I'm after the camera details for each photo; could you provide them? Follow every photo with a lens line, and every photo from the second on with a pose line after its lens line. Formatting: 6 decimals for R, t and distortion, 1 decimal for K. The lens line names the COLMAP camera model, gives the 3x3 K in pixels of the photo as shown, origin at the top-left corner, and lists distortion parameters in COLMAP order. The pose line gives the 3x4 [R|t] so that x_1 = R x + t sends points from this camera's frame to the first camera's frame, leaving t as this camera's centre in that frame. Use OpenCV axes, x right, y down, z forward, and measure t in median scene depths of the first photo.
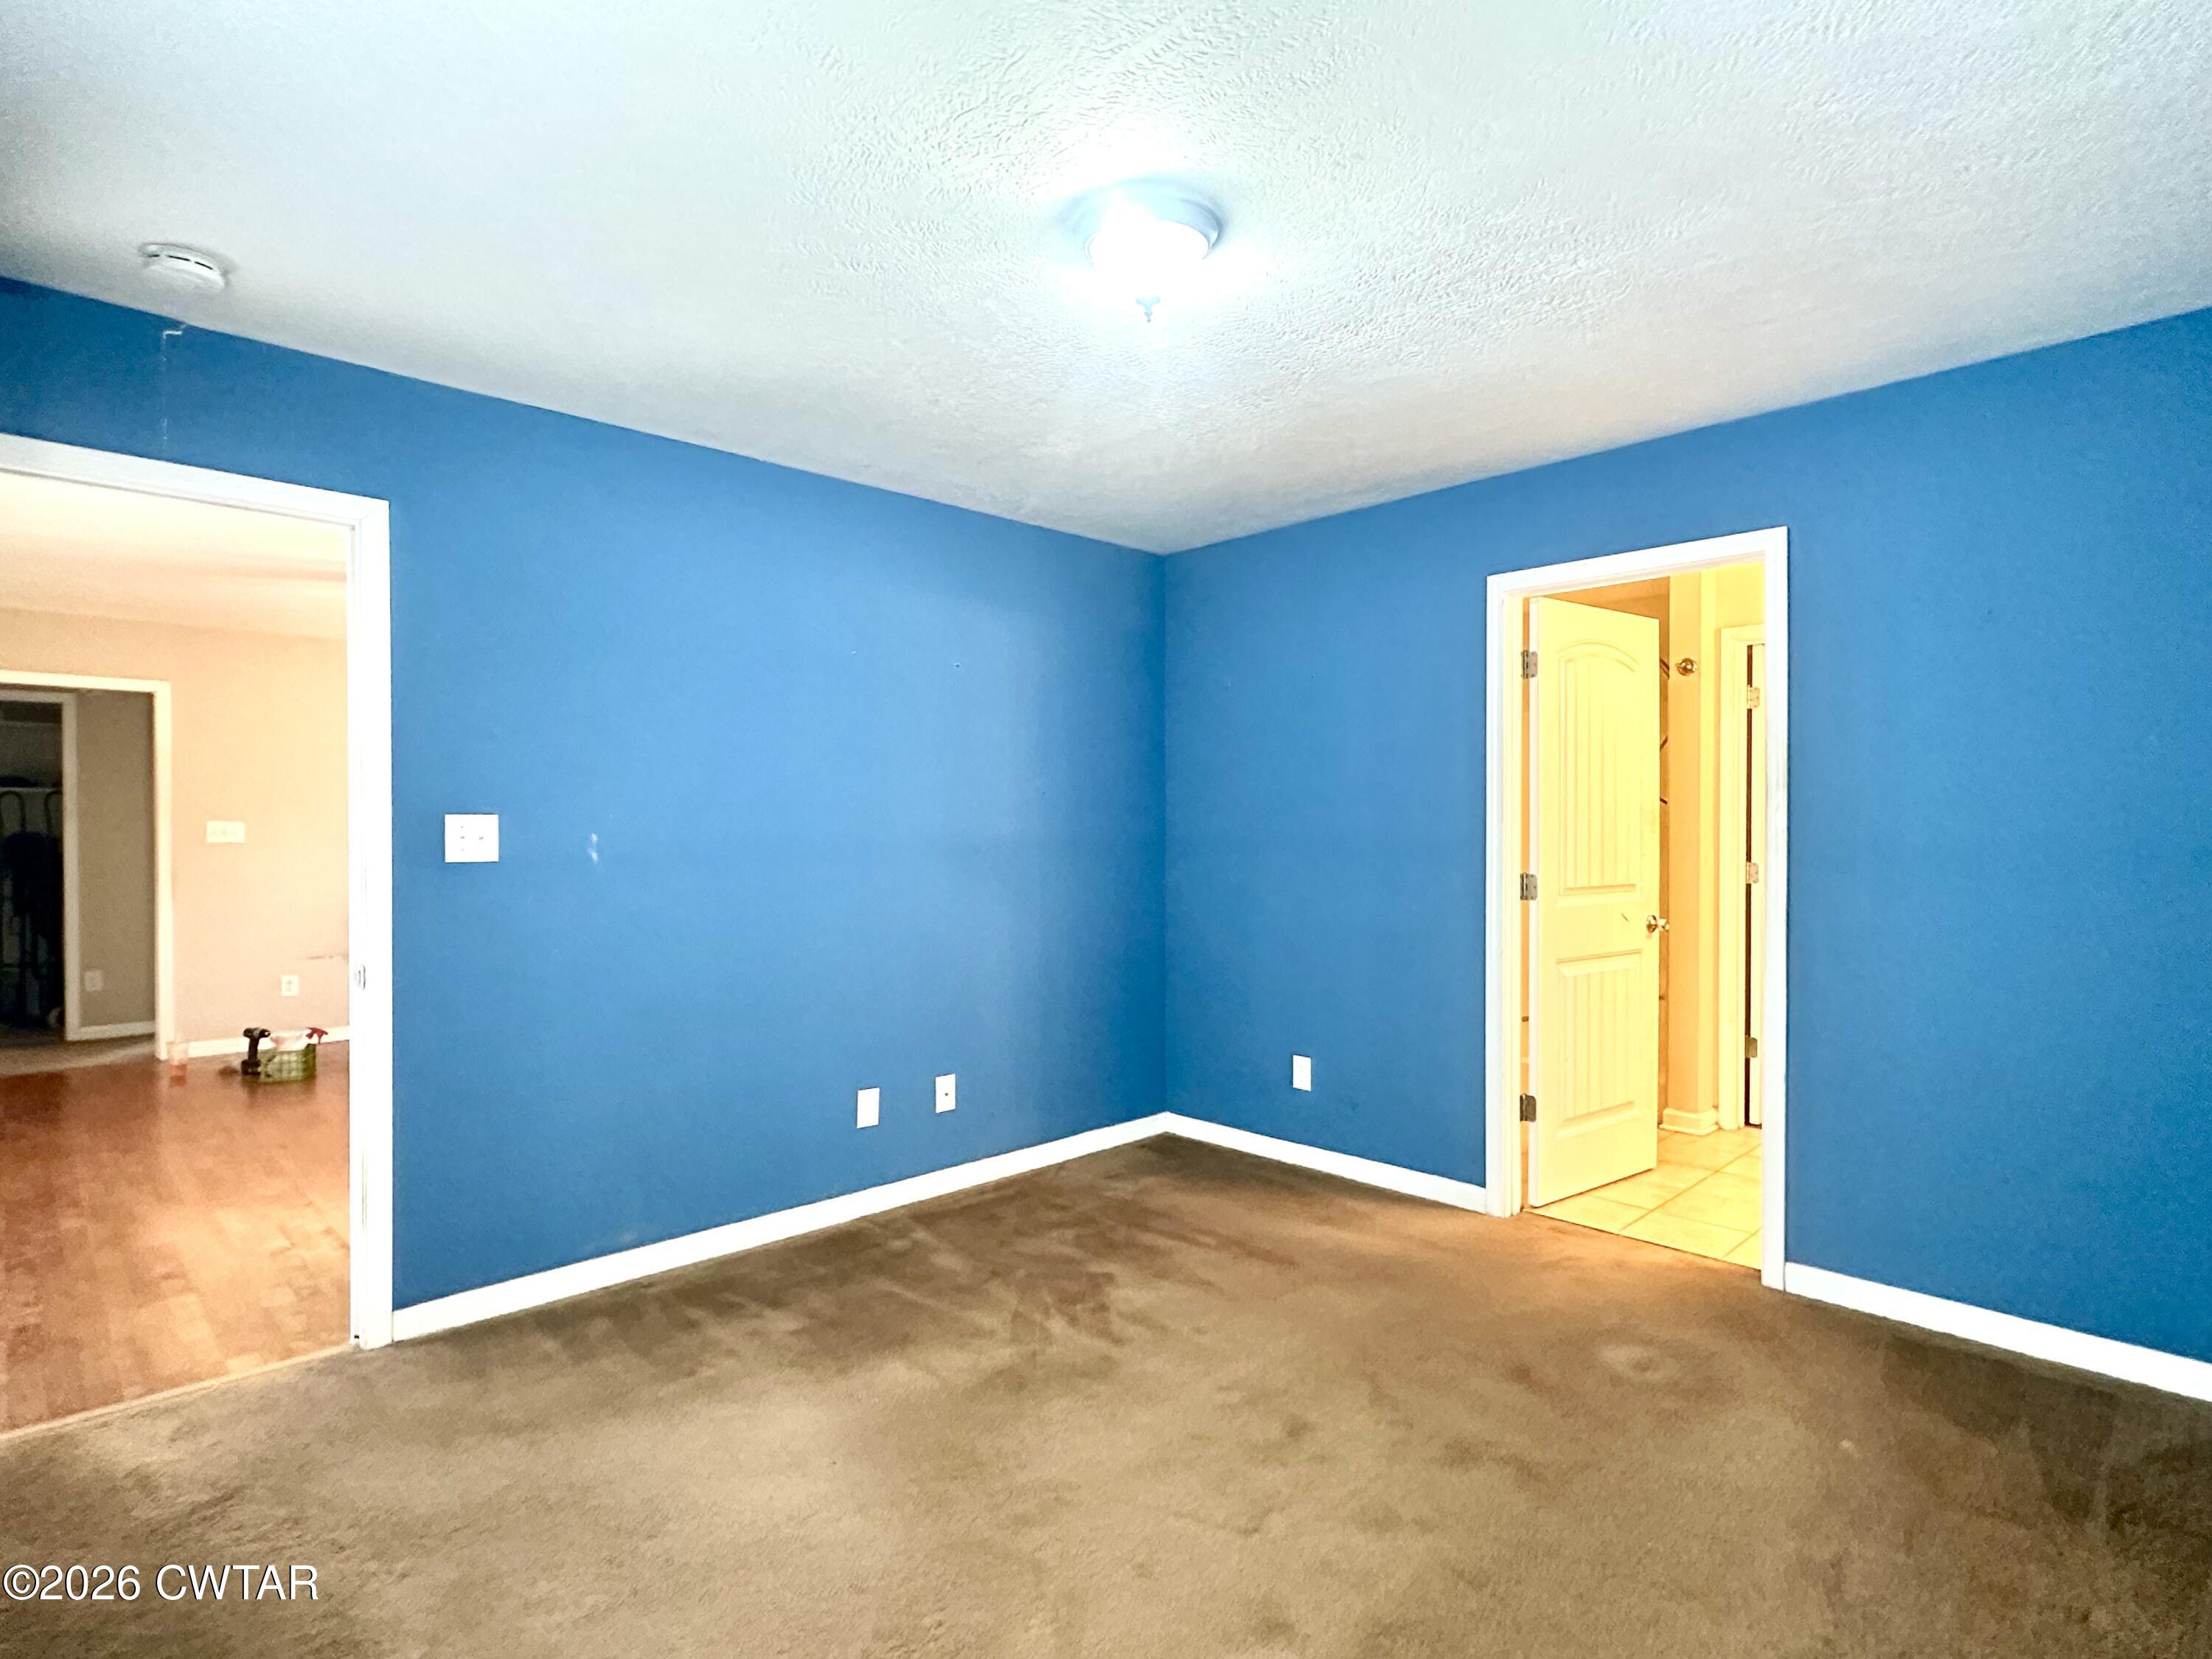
lens RADIAL K [[1144.3, 0, 1106.0], [0, 1144.3, 829.5], [0, 0, 1]] dist [0.003743, 0.000668]
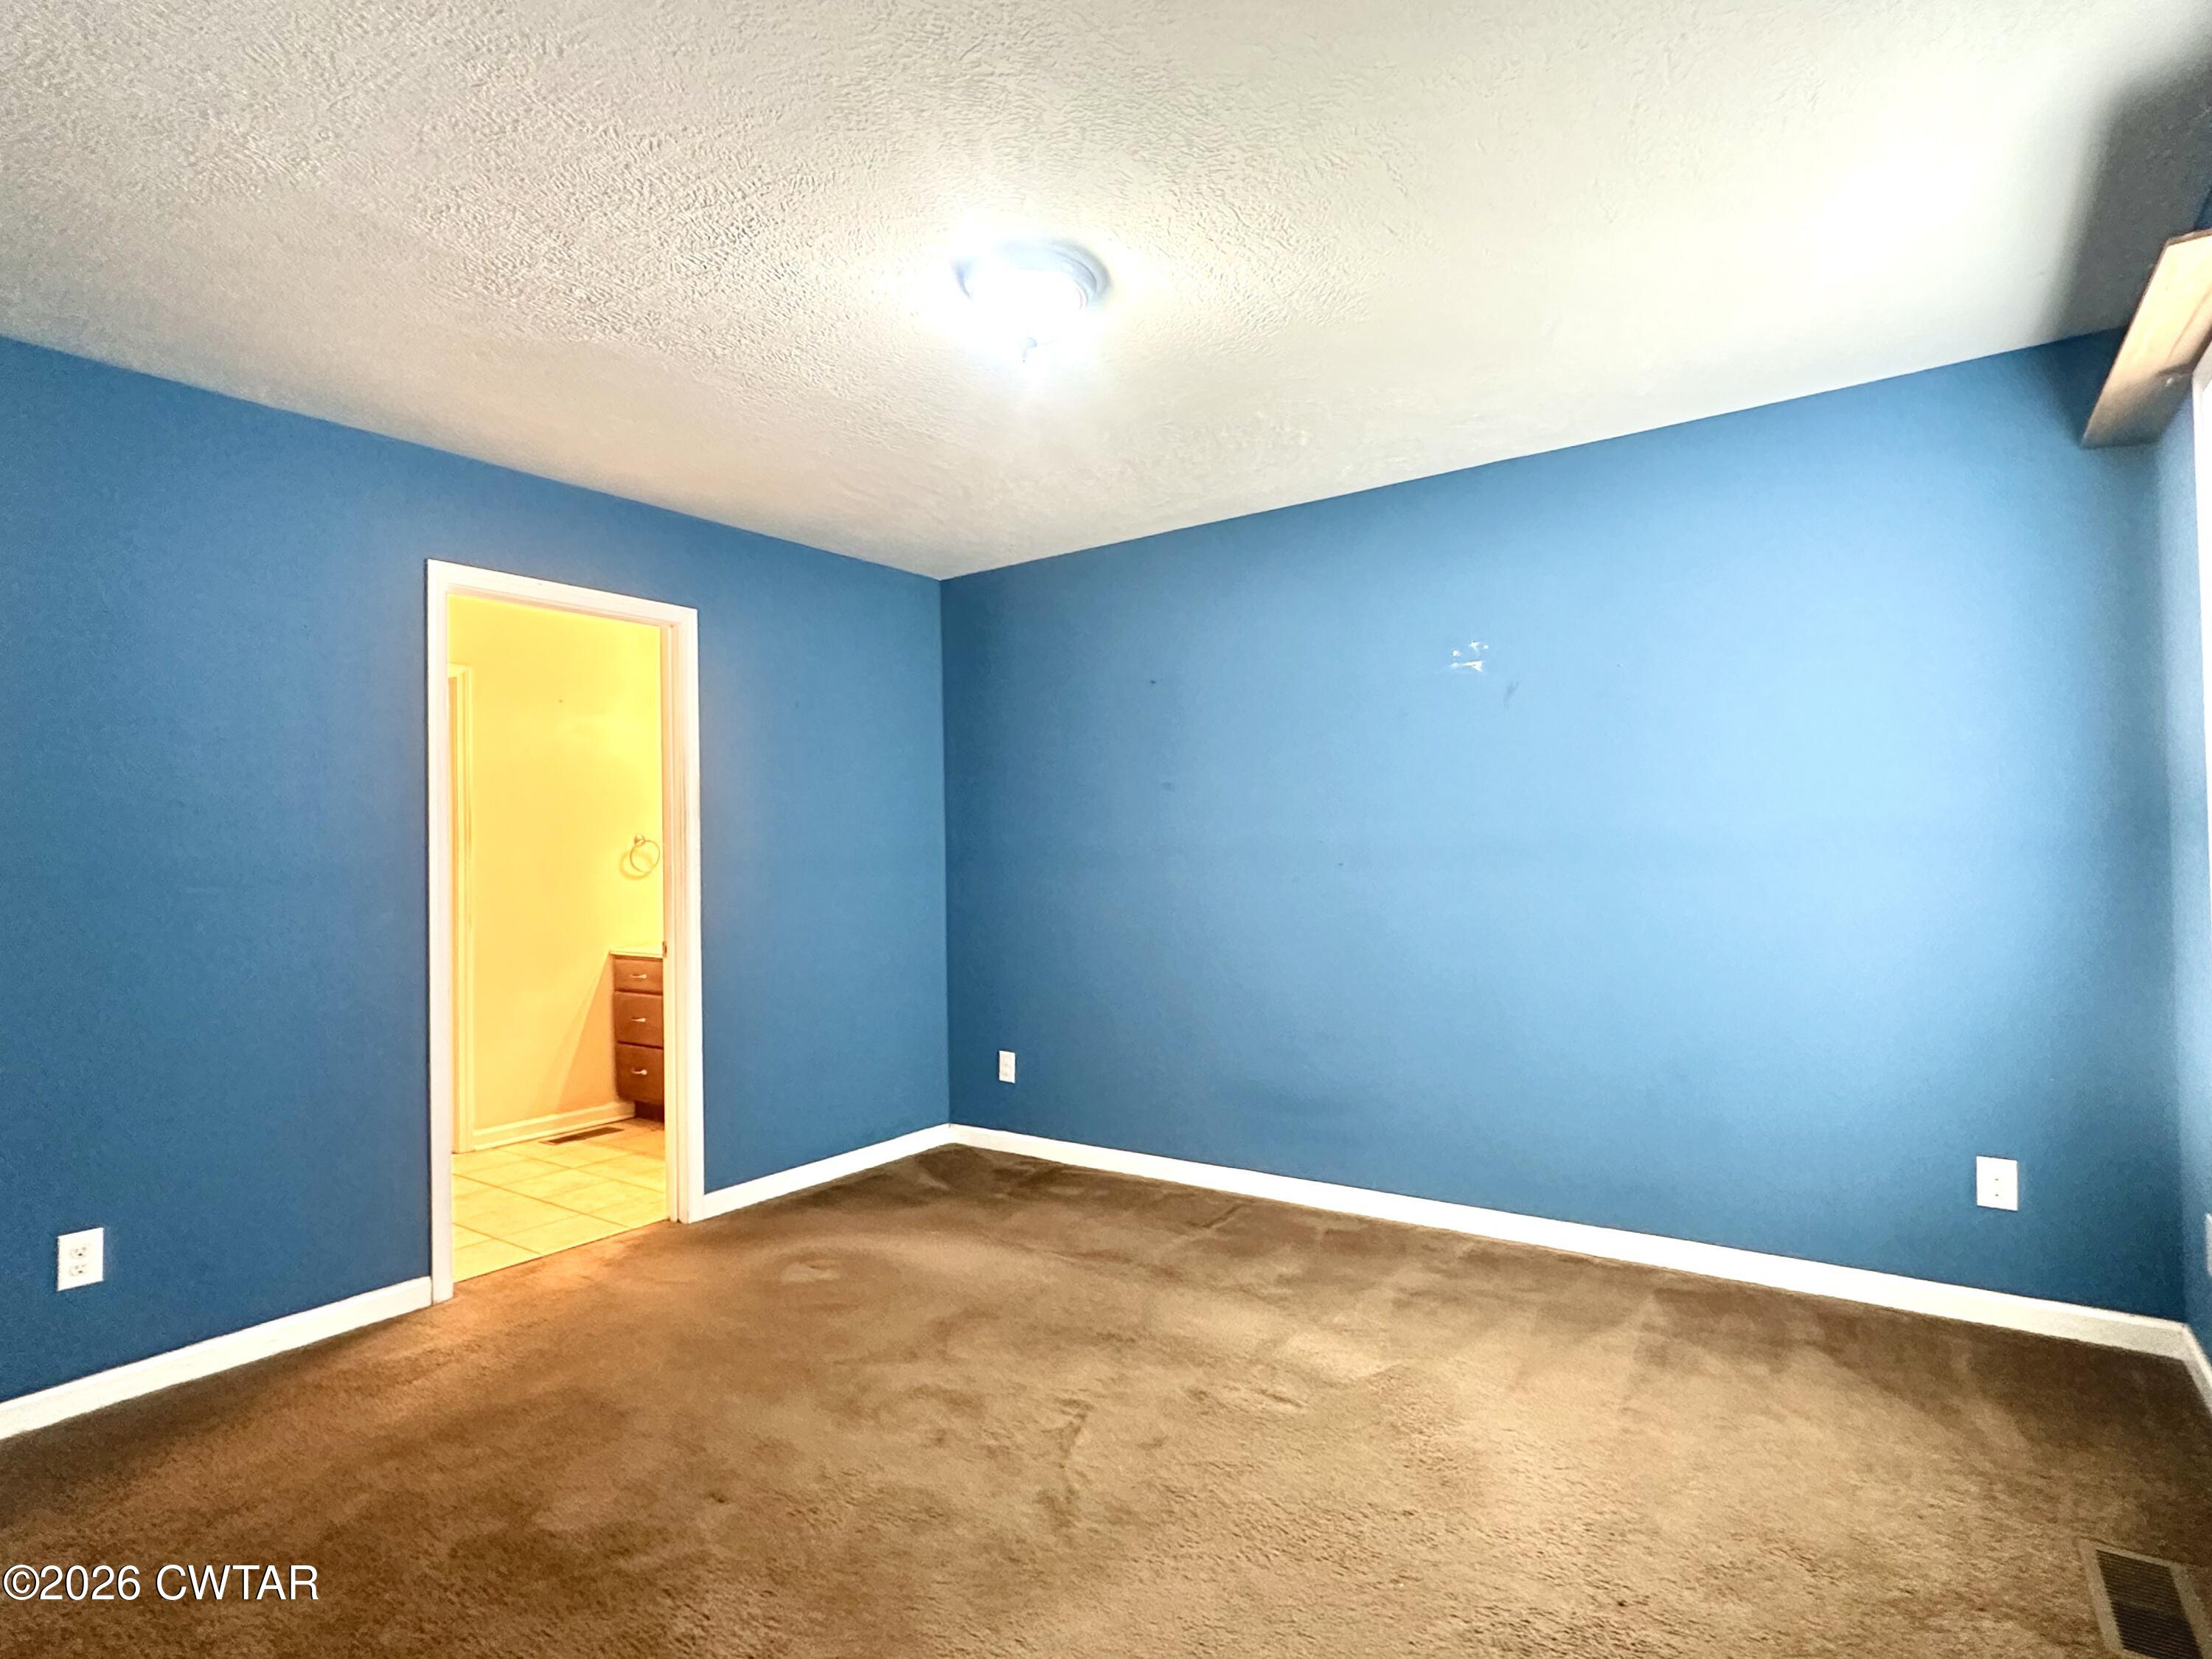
lens RADIAL K [[1144.3, 0, 1106.0], [0, 1144.3, 829.5], [0, 0, 1]] dist [0.003743, 0.000668]
pose [[-0.184048, 0.025341, 0.982591, -0.664731], [0.017619, 0.999592, -0.022479, 0.011858], [-0.982759, 0.013175, -0.184419, 0.725398]]
